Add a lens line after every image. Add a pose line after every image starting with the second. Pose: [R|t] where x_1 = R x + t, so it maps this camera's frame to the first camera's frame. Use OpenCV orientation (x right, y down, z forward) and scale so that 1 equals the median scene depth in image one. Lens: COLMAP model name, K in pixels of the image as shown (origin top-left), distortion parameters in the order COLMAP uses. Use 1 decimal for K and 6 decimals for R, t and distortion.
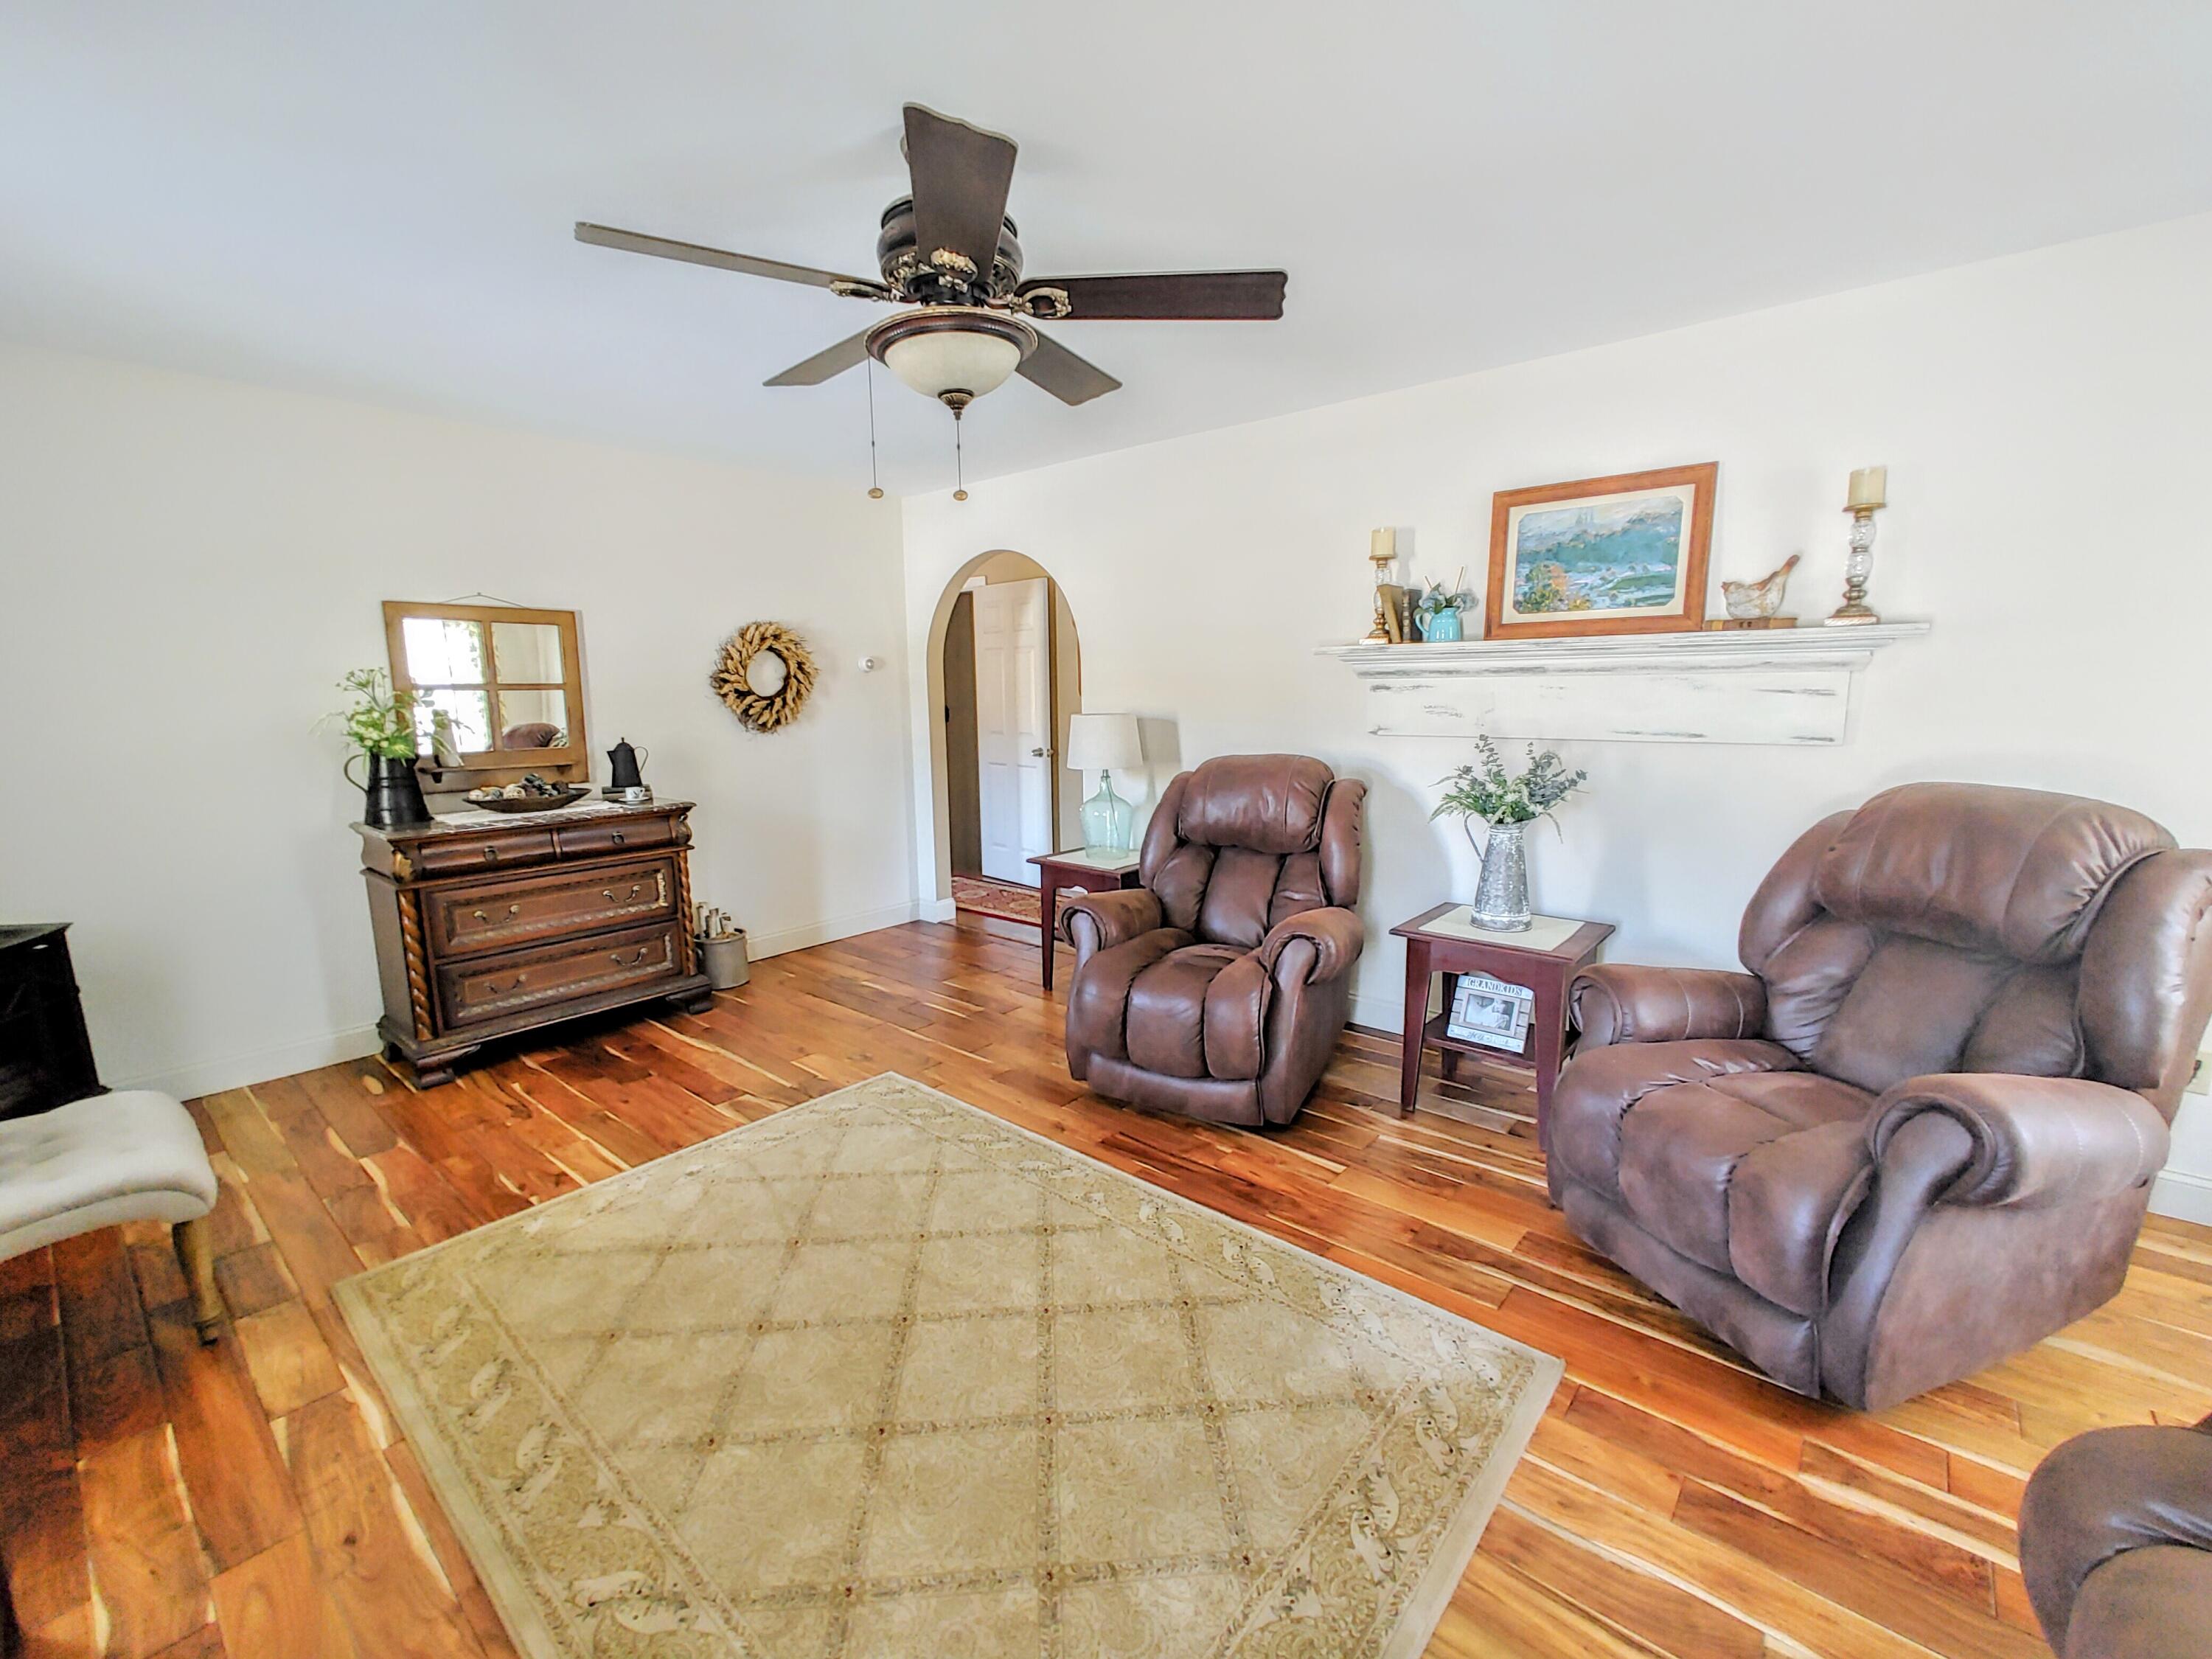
lens RADIAL K [[953.8, 0, 1106.0], [0, 953.8, 829.5], [0, 0, 1]] dist [0.000042, 0.000096]
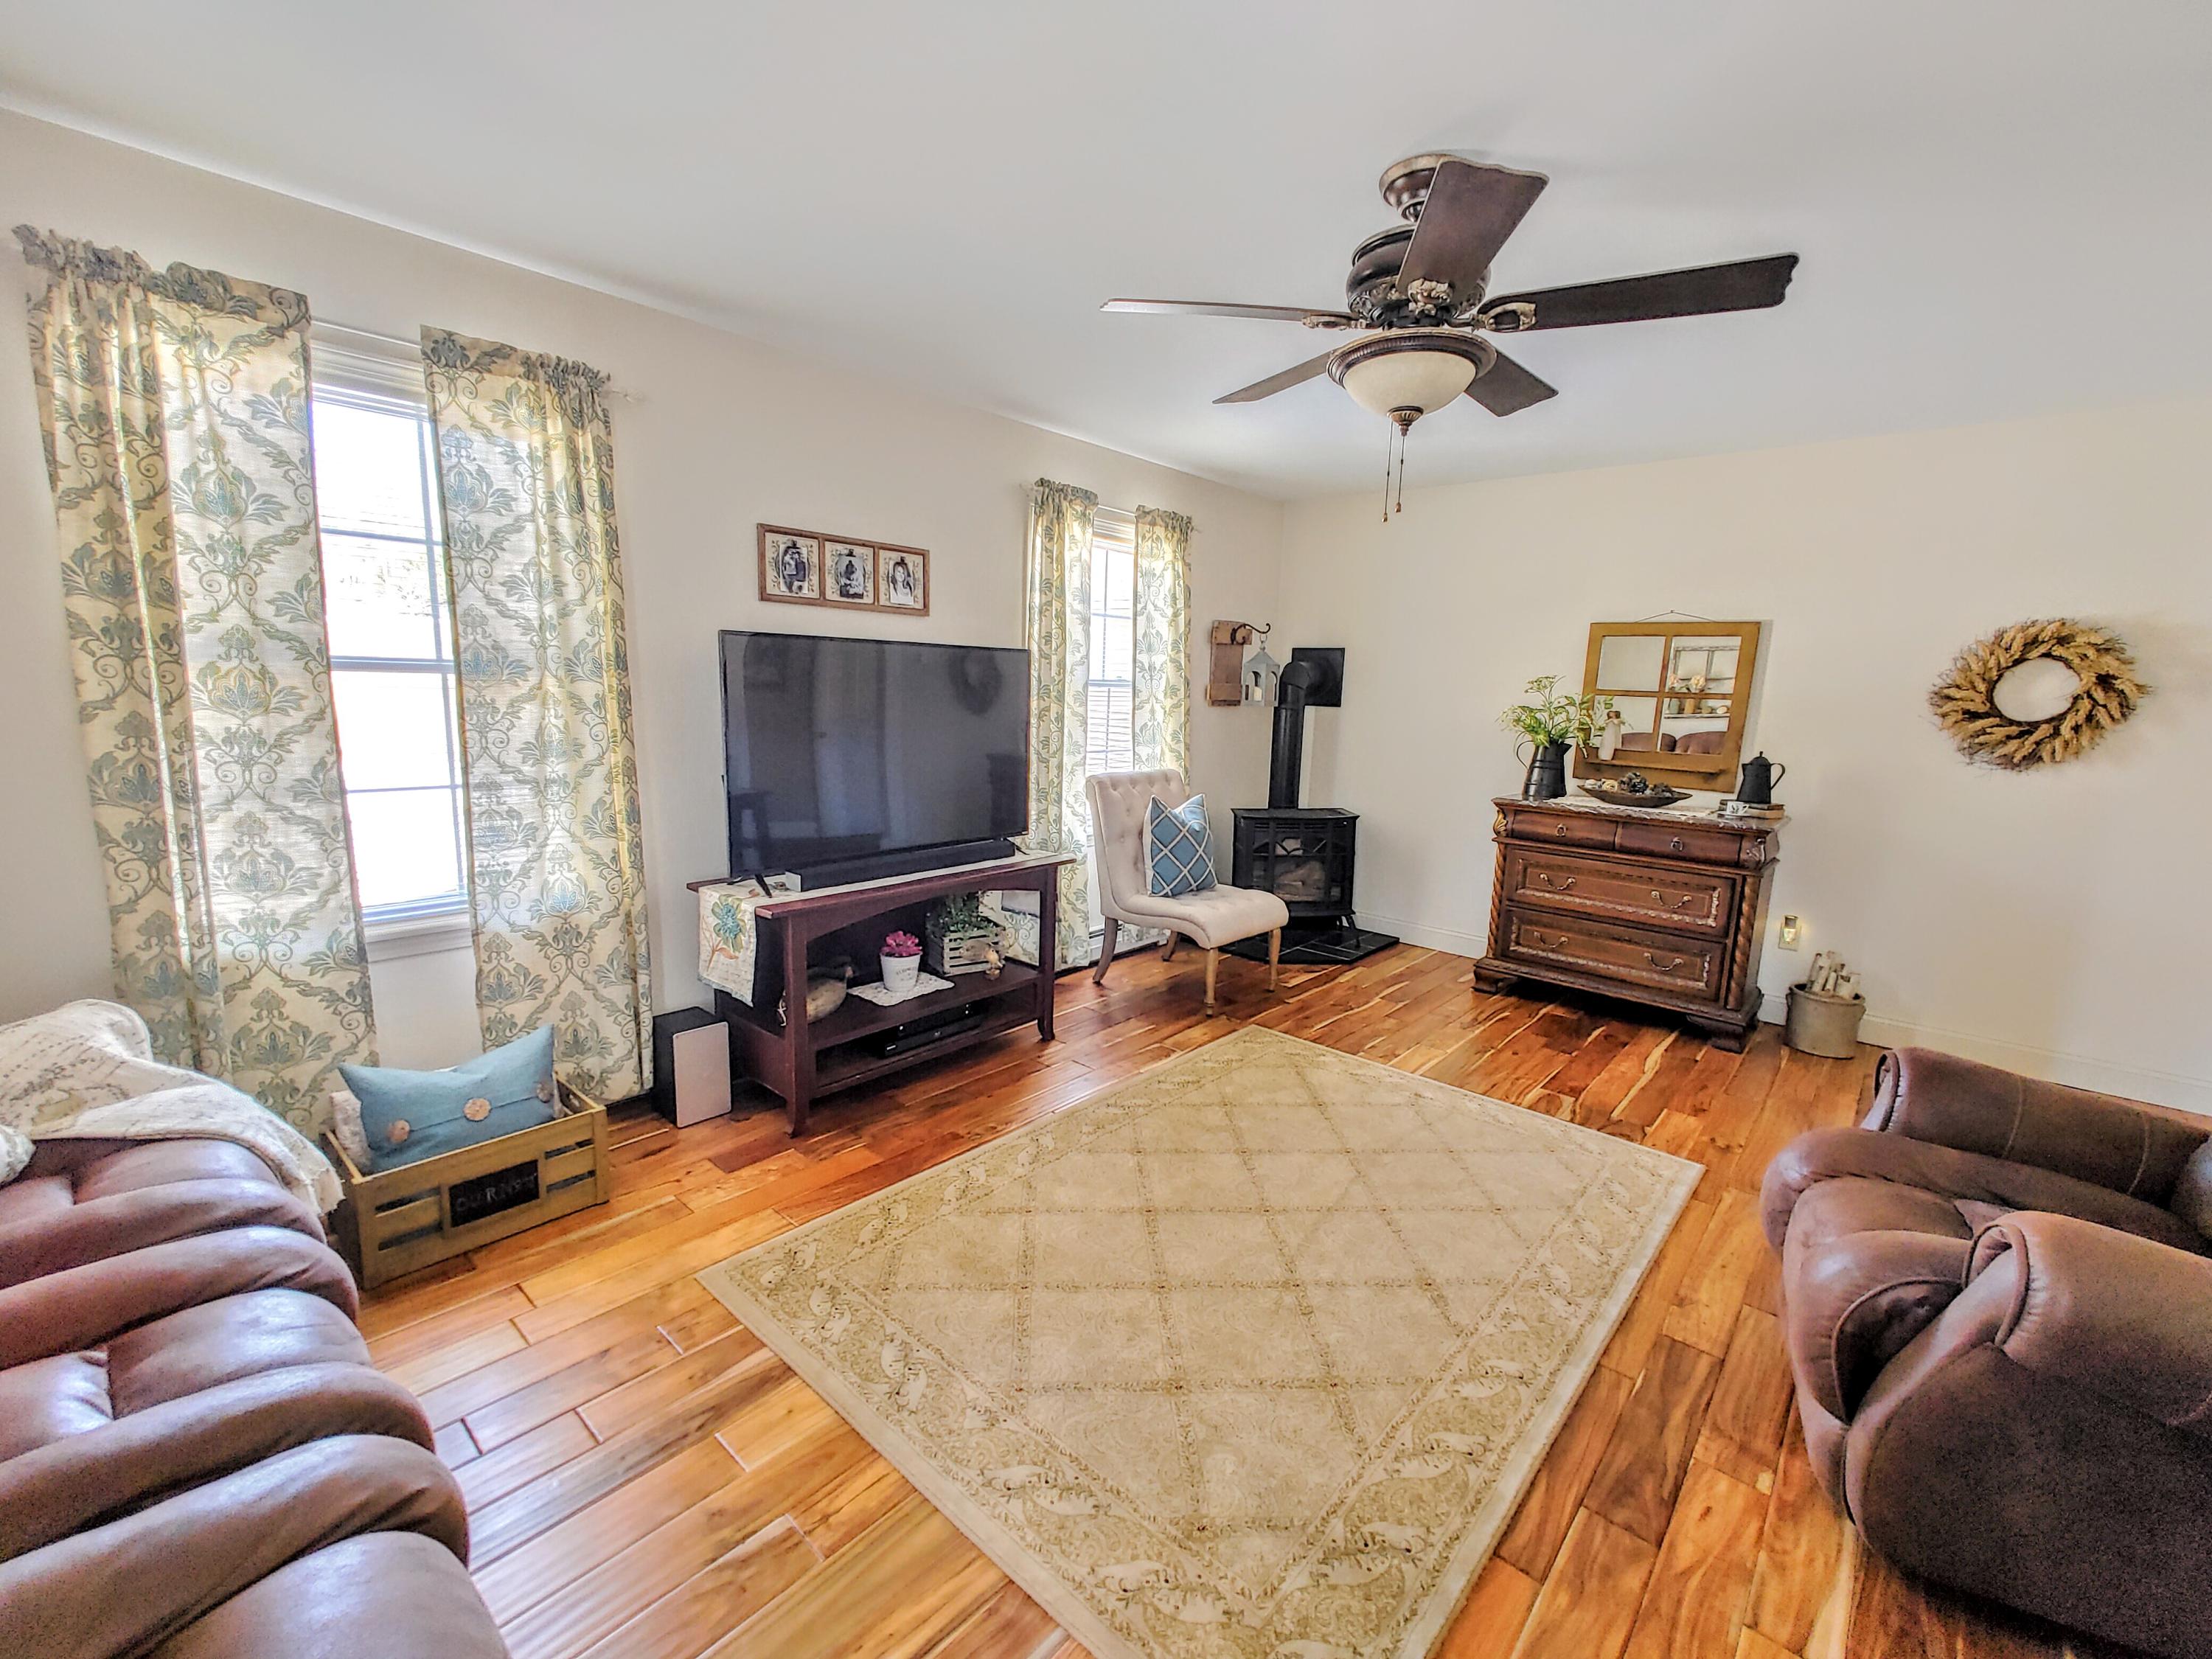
lens RADIAL K [[953.8, 0, 1106.0], [0, 953.8, 829.5], [0, 0, 1]] dist [0.000042, 0.000096]
pose [[-0.038606, 0.163660, -0.985761, 0.506108], [-0.183488, 0.968561, 0.167991, -0.064924], [0.982263, 0.187361, -0.007362, 0.403336]]
